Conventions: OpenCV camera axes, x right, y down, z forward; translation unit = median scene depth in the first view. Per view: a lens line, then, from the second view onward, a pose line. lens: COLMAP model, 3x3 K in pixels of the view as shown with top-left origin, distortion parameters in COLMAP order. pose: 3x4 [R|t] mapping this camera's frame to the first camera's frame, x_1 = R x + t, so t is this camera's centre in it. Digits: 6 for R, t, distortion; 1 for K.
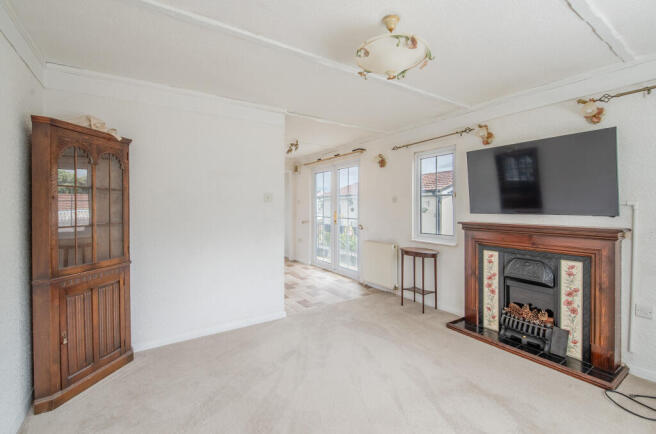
lens RADIAL K [[284.2, 0, 329.5], [0, 284.2, 207.6], [0, 0, 1]] dist [0.017289, -0.000122]
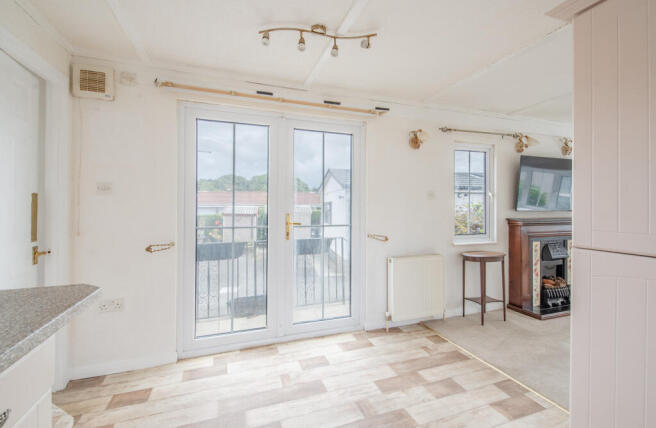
lens RADIAL K [[285.6, 0, 328.2], [0, 285.6, 204.3], [0, 0, 1]] dist [0.020931, 0.000085]
pose [[0.232642, 0.009711, 0.972514, -0.652707], [0.000324, 0.999949, -0.010063, 0.004424], [-0.972562, 0.002656, 0.232627, 1.228511]]
